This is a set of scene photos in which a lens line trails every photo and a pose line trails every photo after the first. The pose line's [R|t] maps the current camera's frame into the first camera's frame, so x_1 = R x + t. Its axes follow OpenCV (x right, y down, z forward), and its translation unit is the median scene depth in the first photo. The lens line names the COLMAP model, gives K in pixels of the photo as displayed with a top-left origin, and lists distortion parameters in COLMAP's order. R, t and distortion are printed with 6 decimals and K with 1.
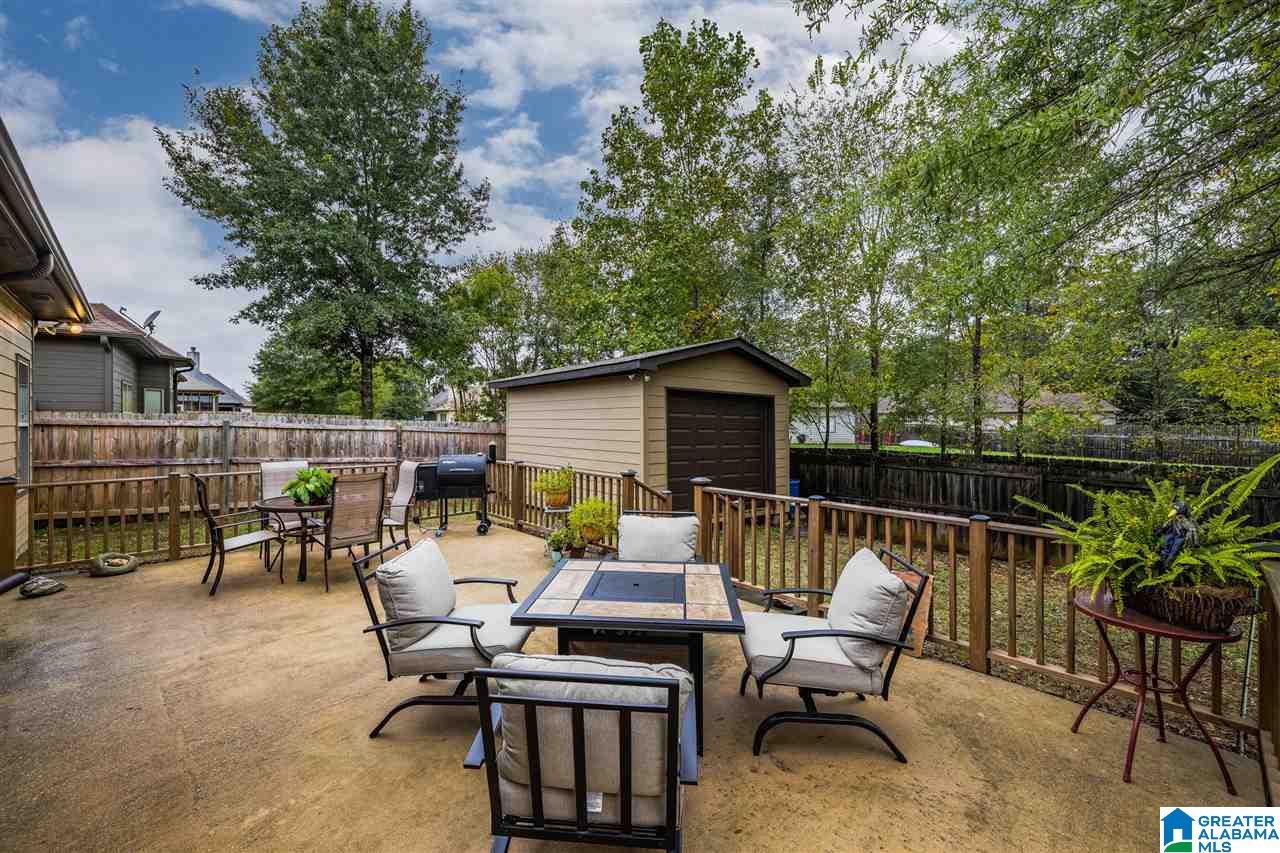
lens RADIAL K [[533.9, 0, 640.0], [0, 533.9, 426.5], [0, 0, 1]] dist [0.000664, 0.000023]
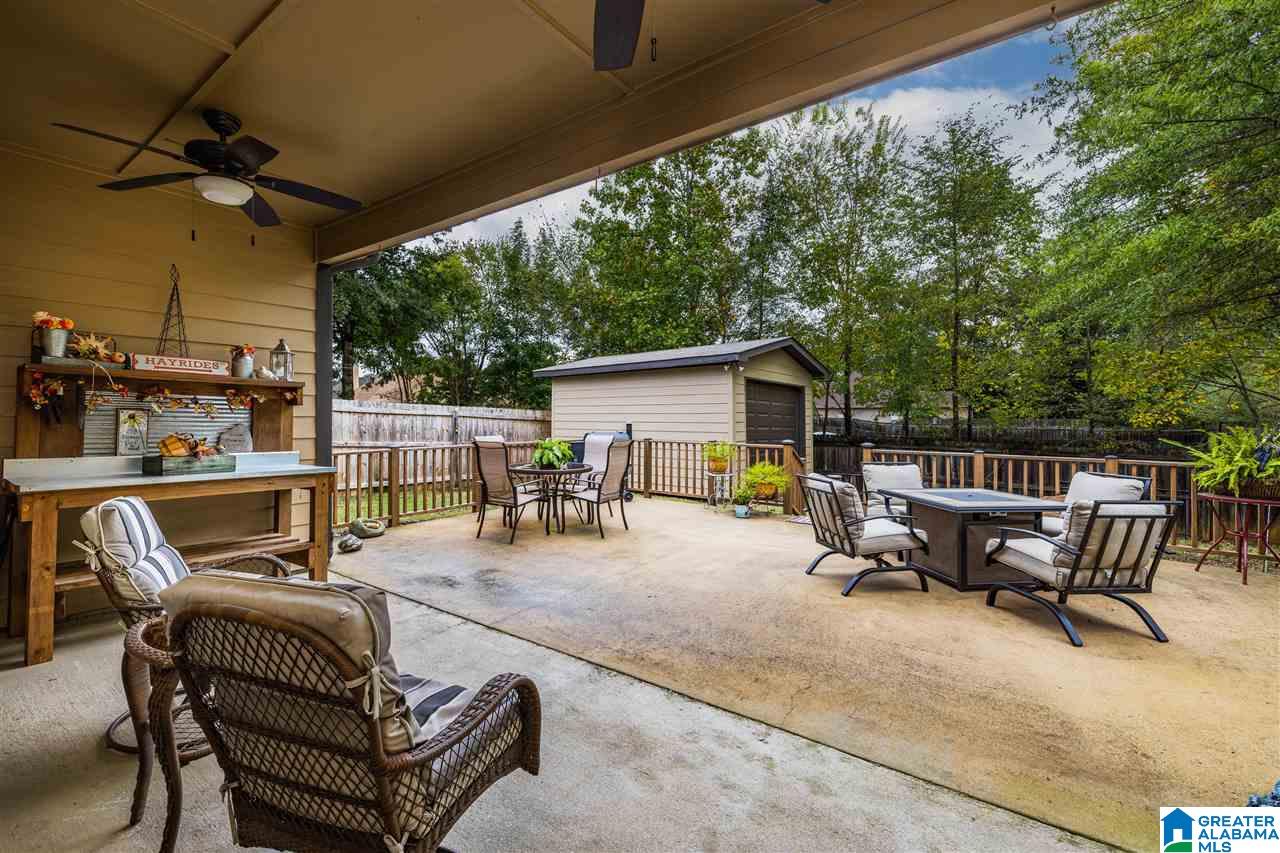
lens RADIAL K [[536.4, 0, 640.9], [0, 536.4, 409.0], [0, 0, 1]] dist [0.001223, 0.000225]
pose [[0.980987, 0.005870, 0.193983, -0.356647], [-0.000965, 0.999678, -0.025373, 0.023901], [-0.194070, 0.024703, 0.980677, -0.101142]]
